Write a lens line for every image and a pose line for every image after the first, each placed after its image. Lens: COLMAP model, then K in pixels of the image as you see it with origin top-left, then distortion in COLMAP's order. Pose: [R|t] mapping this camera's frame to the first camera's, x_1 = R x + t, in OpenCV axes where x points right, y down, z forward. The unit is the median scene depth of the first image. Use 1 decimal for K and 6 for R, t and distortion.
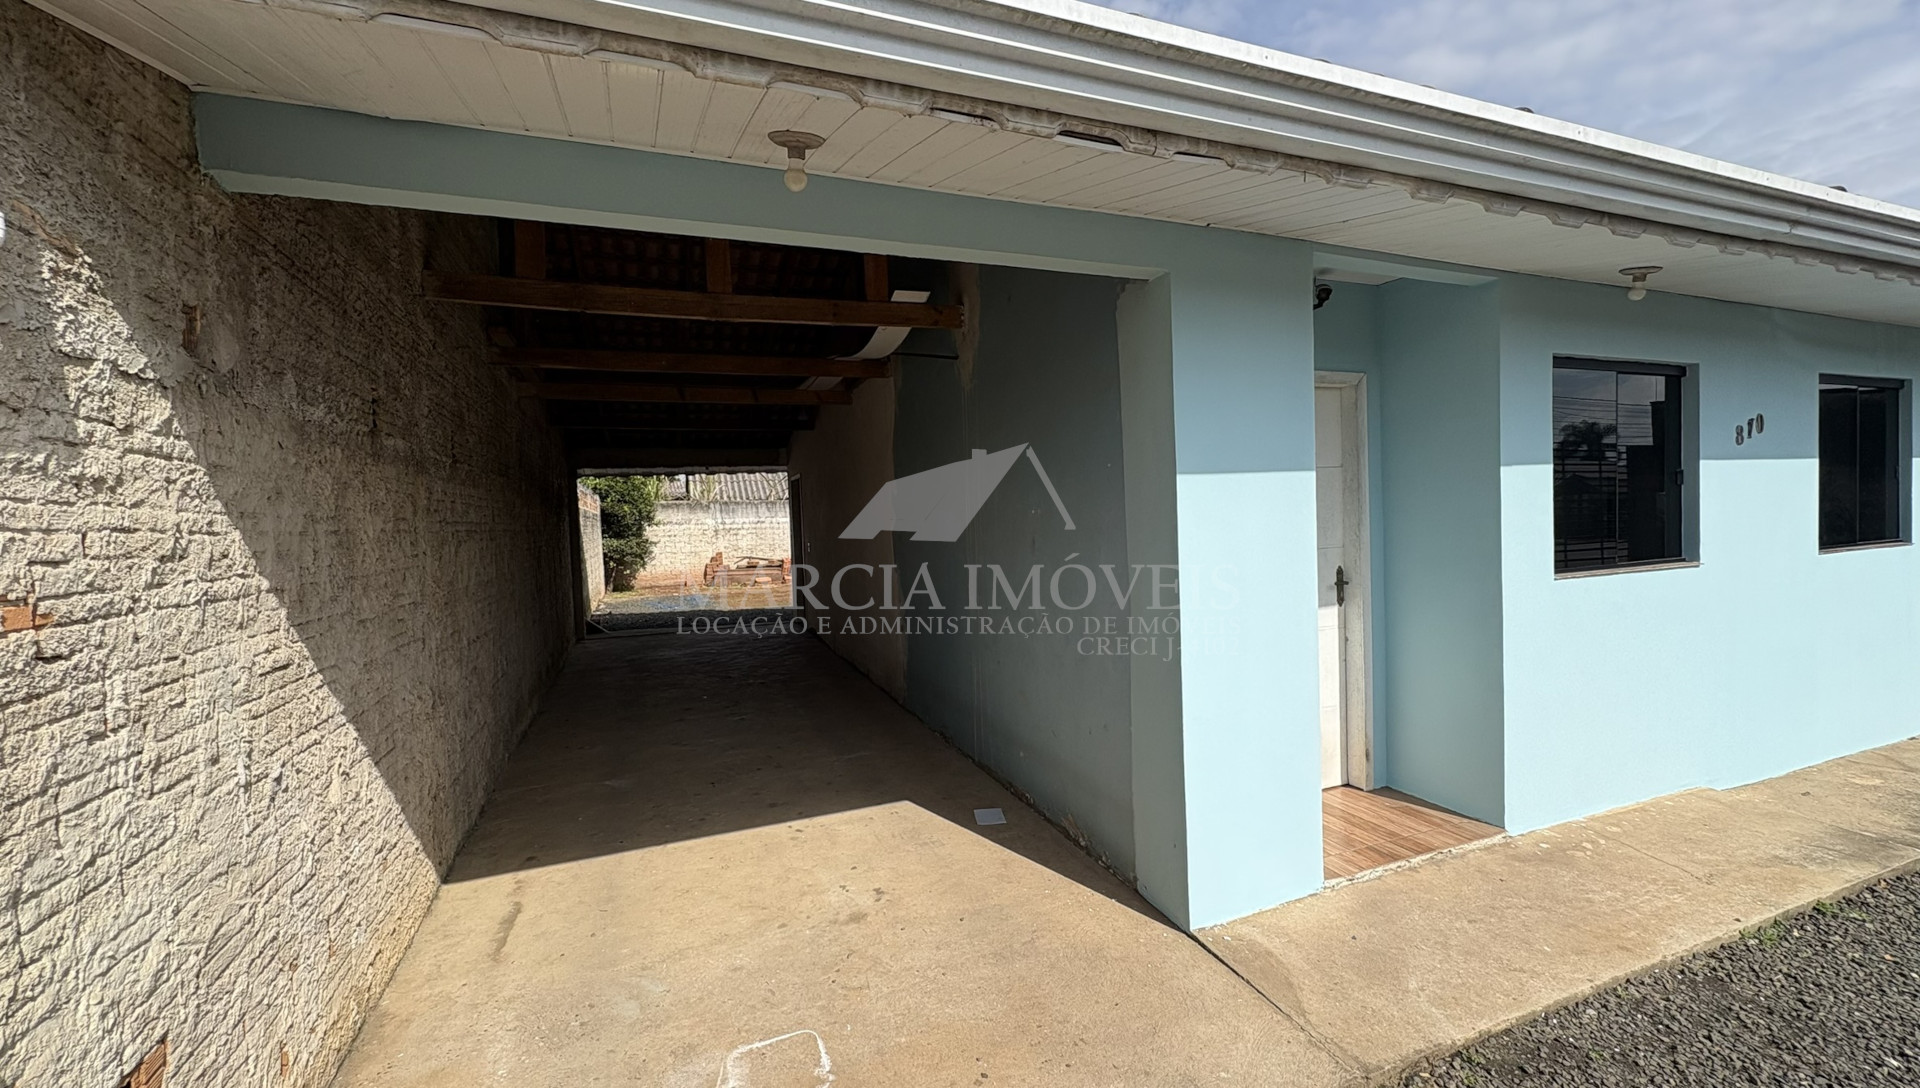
lens RADIAL K [[767.5, 0, 967.2], [0, 767.5, 542.0], [0, 0, 1]] dist [-0.000399, 0.000365]
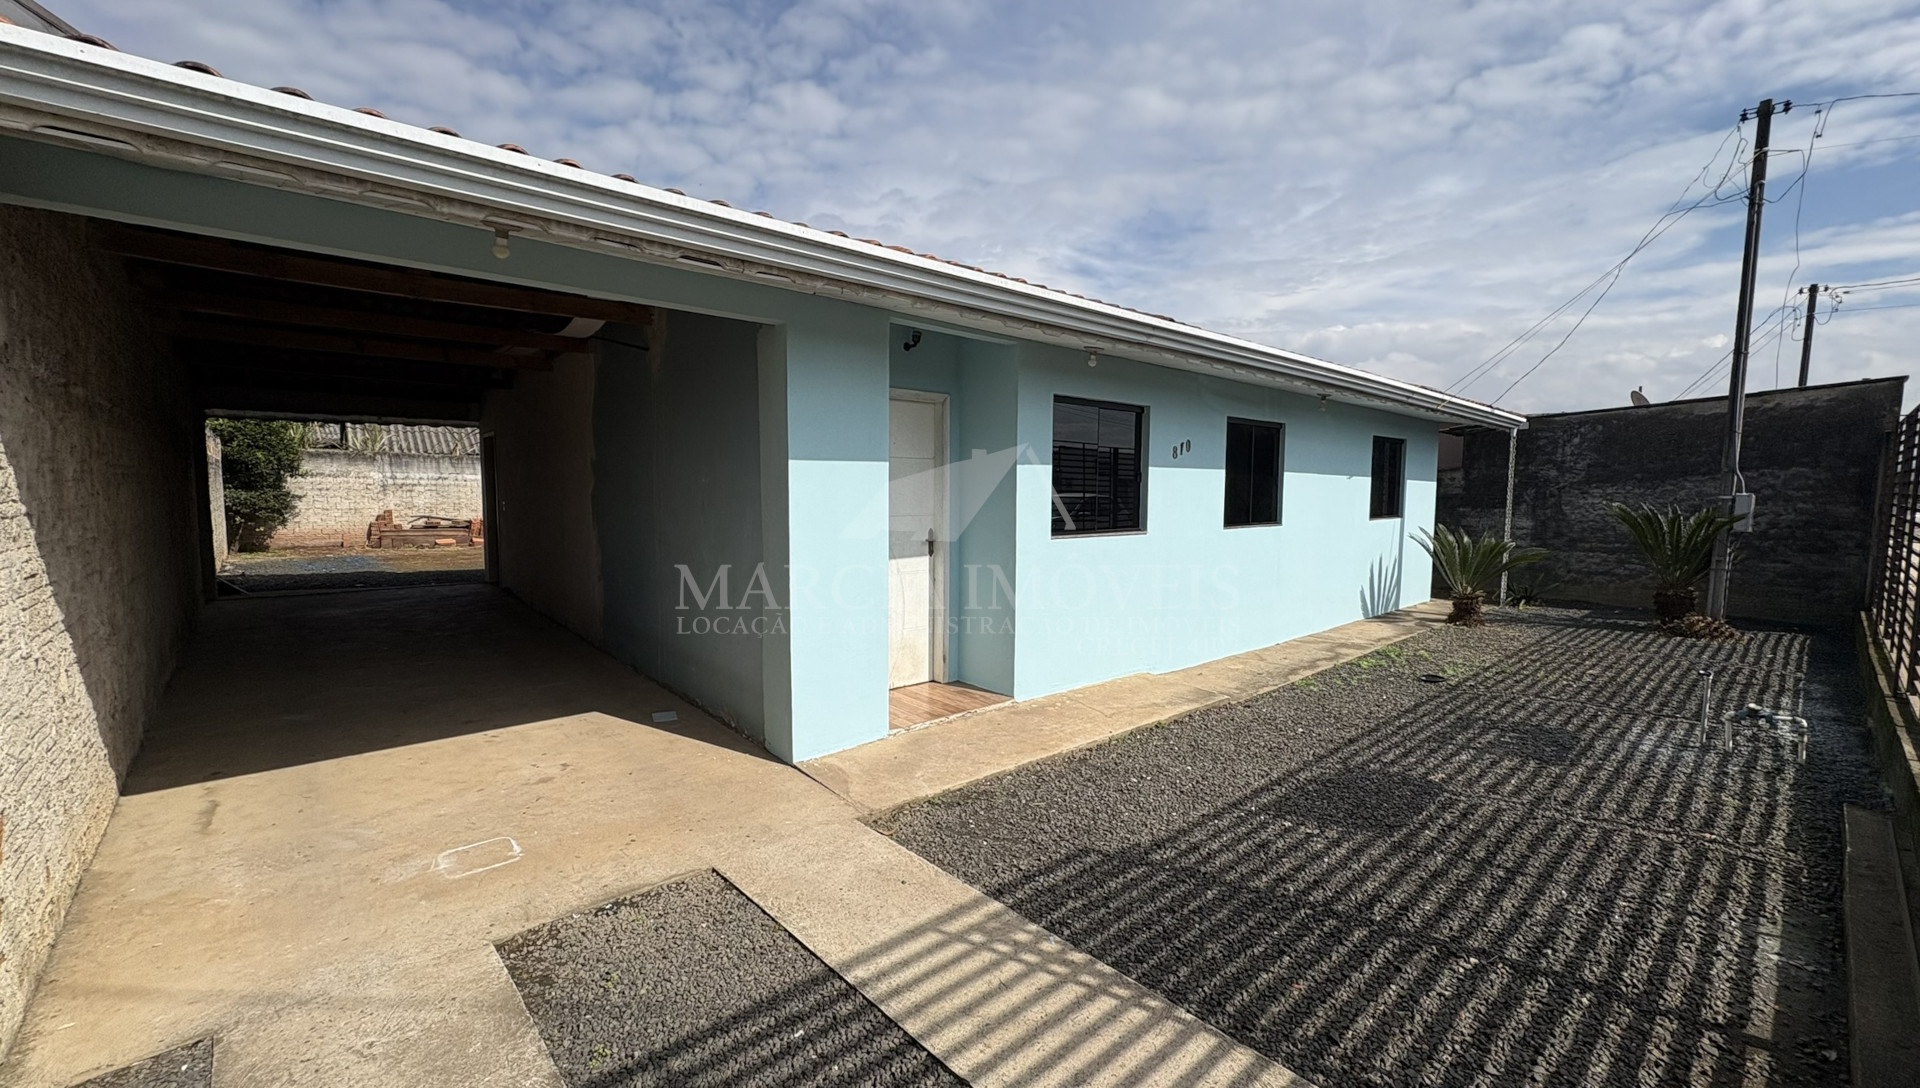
lens RADIAL K [[767.5, 0, 967.8], [0, 767.5, 543.4], [0, 0, 1]] dist [-0.000399, 0.000365]
pose [[0.941803, 0.018317, 0.335666, 0.076497], [-0.031063, 0.998984, 0.032641, 0.011411], [-0.334727, -0.041169, 0.941415, -0.398276]]
